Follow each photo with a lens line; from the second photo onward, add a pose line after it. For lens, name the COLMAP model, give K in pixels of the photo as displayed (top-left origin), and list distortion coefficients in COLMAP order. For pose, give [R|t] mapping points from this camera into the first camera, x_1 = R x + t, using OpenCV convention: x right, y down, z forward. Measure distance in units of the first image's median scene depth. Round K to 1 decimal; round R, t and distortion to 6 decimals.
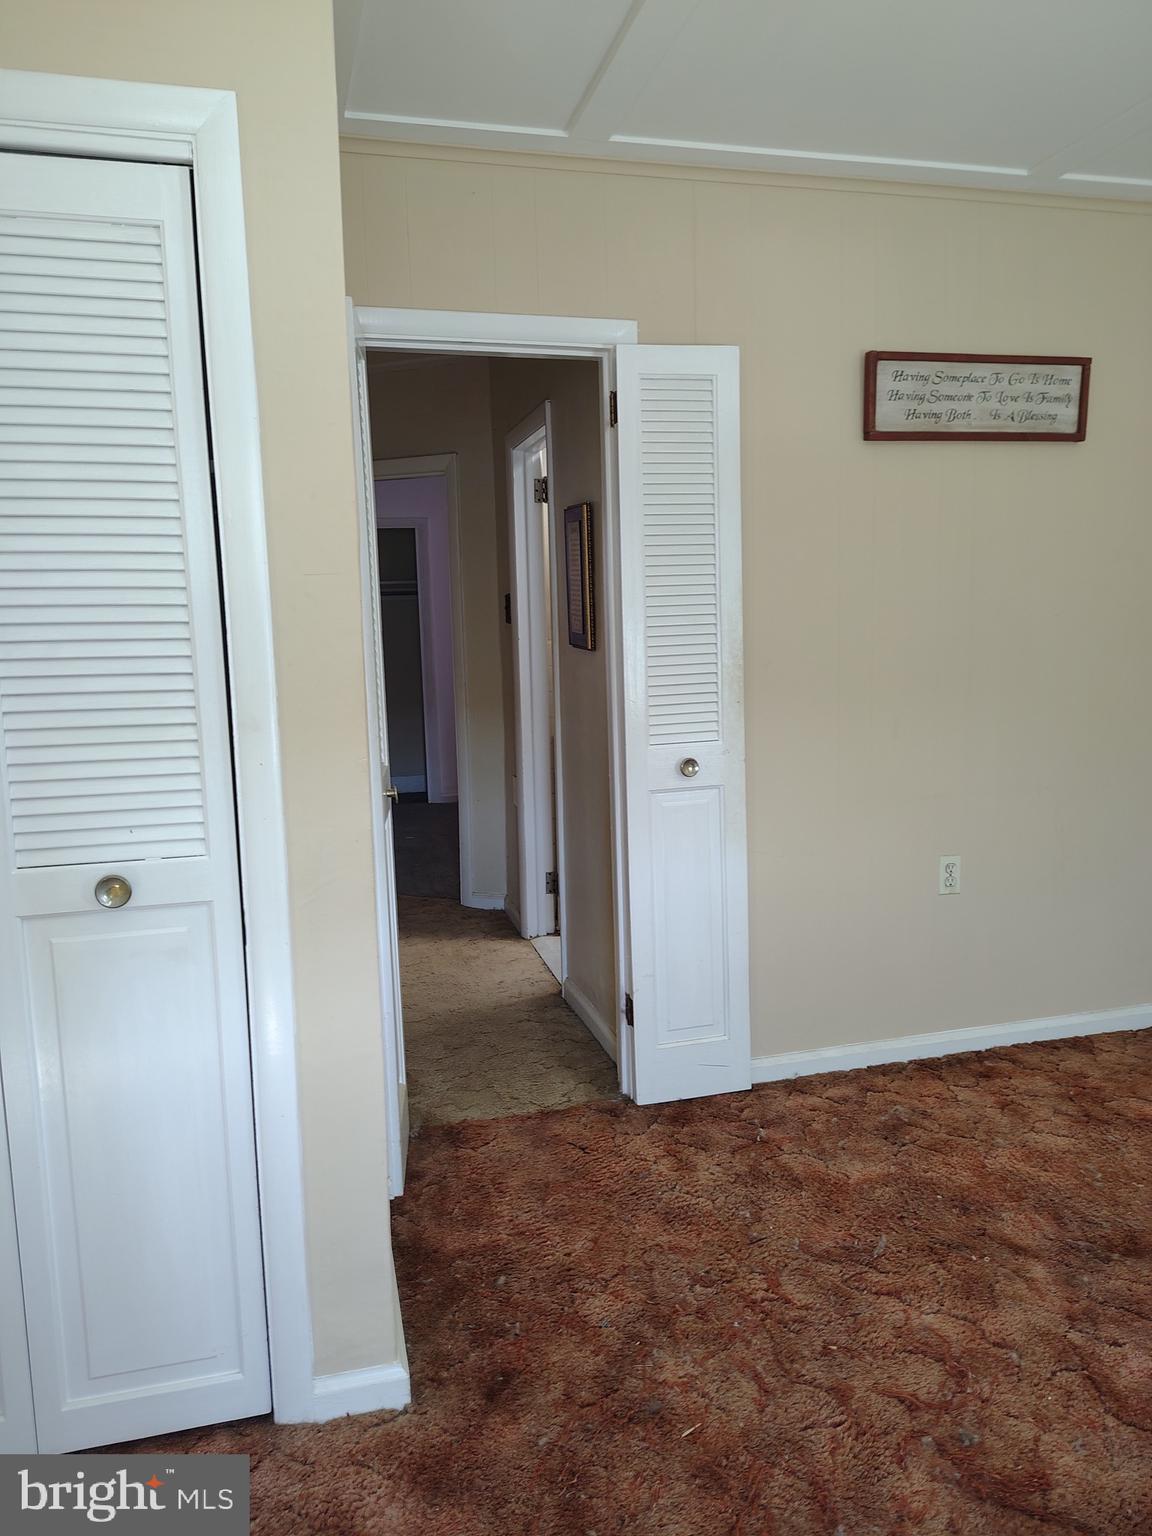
lens RADIAL K [[1050.8, 0, 576.3], [0, 1050.8, 767.2], [0, 0, 1]] dist [0.056267, -0.060466]
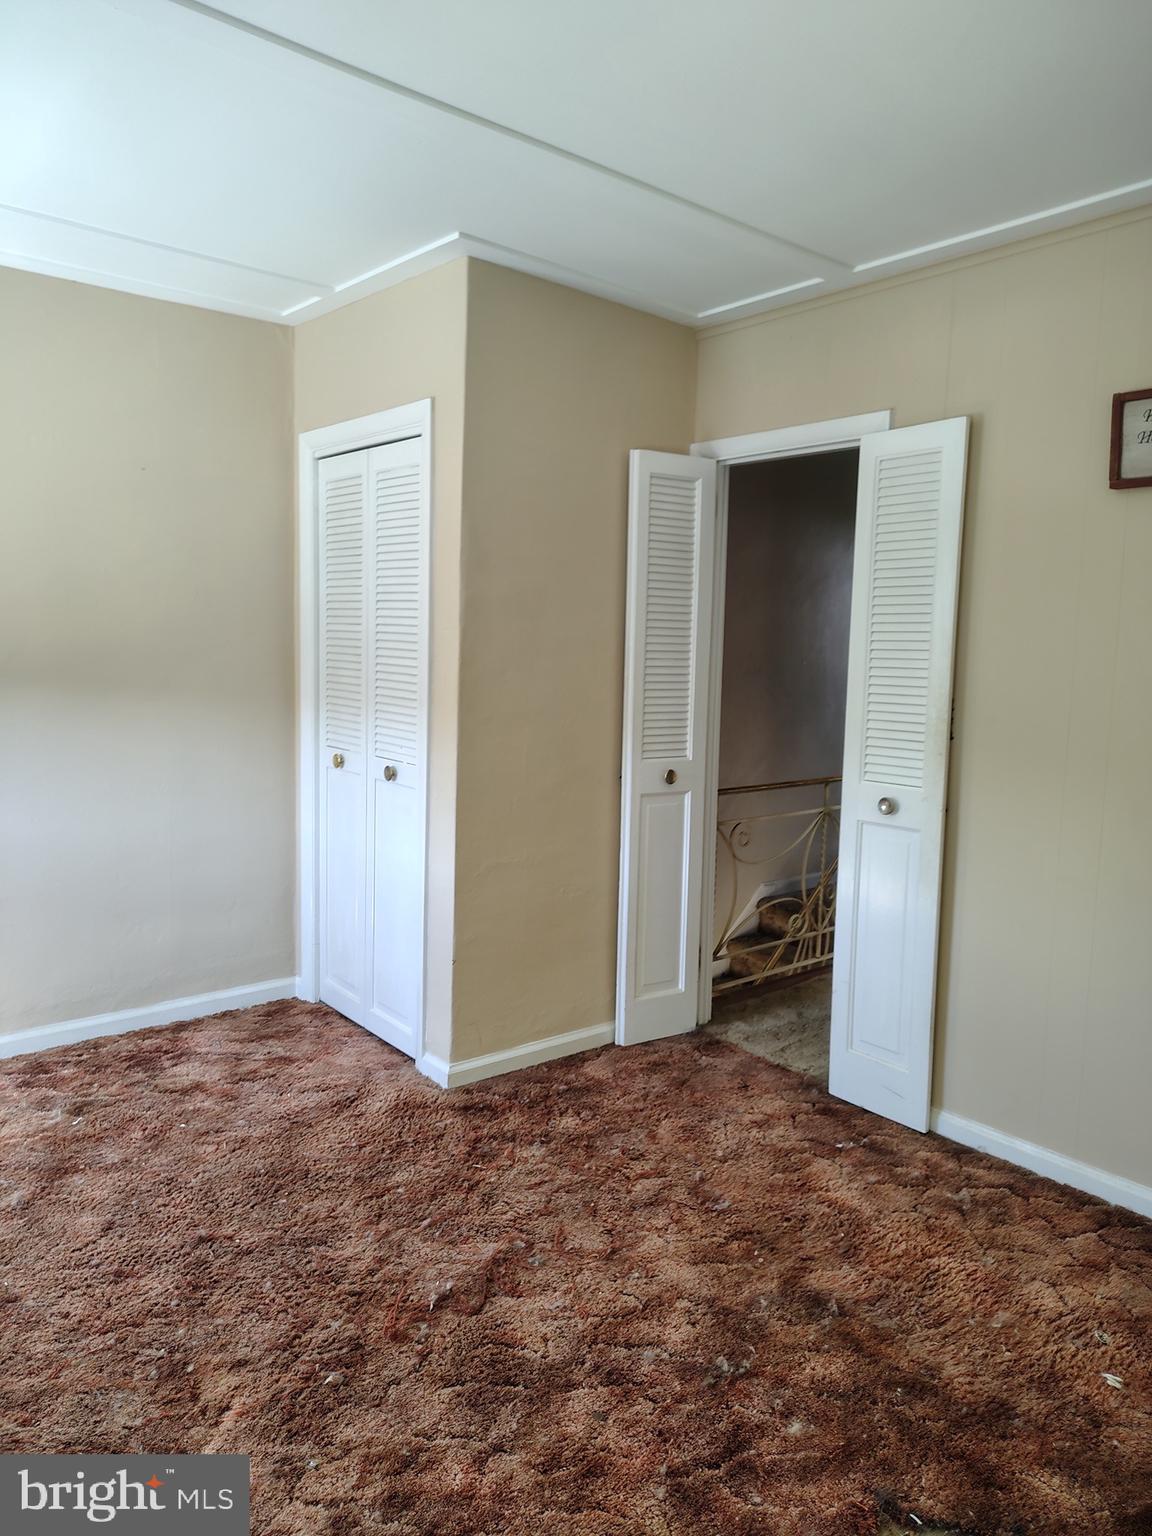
lens RADIAL K [[1050.8, 0, 578.4], [0, 1050.8, 765.1], [0, 0, 1]] dist [0.056267, -0.060466]
pose [[0.434243, 0.144243, -0.889172, 0.979303], [-0.162942, 0.983391, 0.079952, -0.080143], [0.885936, 0.110165, 0.450534, 0.226171]]
